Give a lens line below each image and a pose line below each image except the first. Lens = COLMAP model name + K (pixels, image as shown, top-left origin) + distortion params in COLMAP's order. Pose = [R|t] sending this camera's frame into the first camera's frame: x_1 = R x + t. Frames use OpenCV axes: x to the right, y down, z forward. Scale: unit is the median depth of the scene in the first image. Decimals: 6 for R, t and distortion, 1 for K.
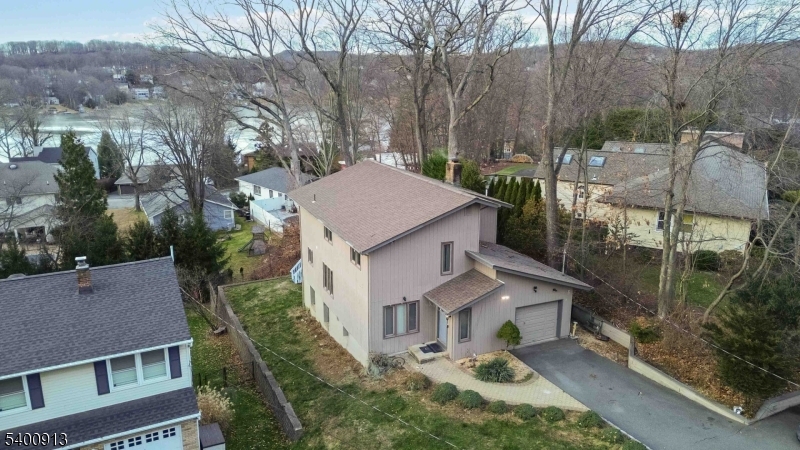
lens RADIAL K [[561.9, 0, 405.0], [0, 561.9, 220.5], [0, 0, 1]] dist [0.038204, -0.021876]
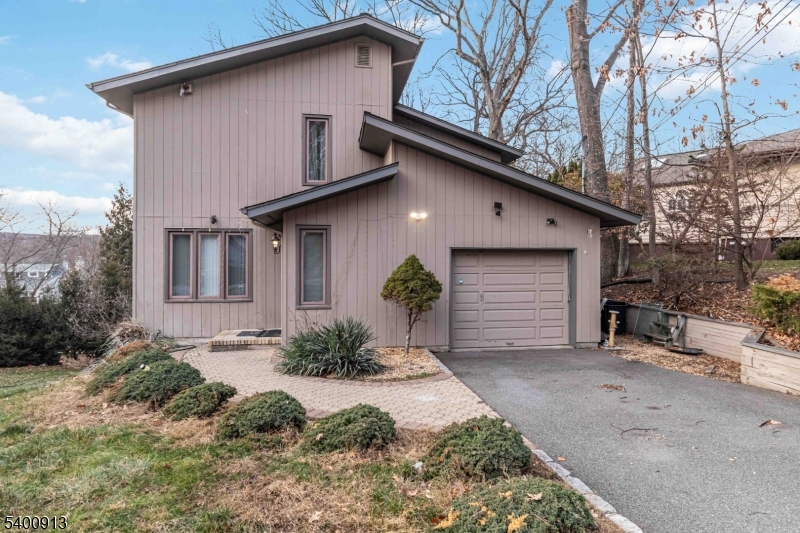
lens RADIAL K [[531.4, 0, 402.6], [0, 531.4, 263.8], [0, 0, 1]] dist [0.009198, 0.001115]
pose [[0.965040, 0.015196, -0.261664, 0.082523], [-0.067828, 0.978790, -0.193314, 0.076264], [0.253176, 0.204304, 0.945601, 0.186340]]
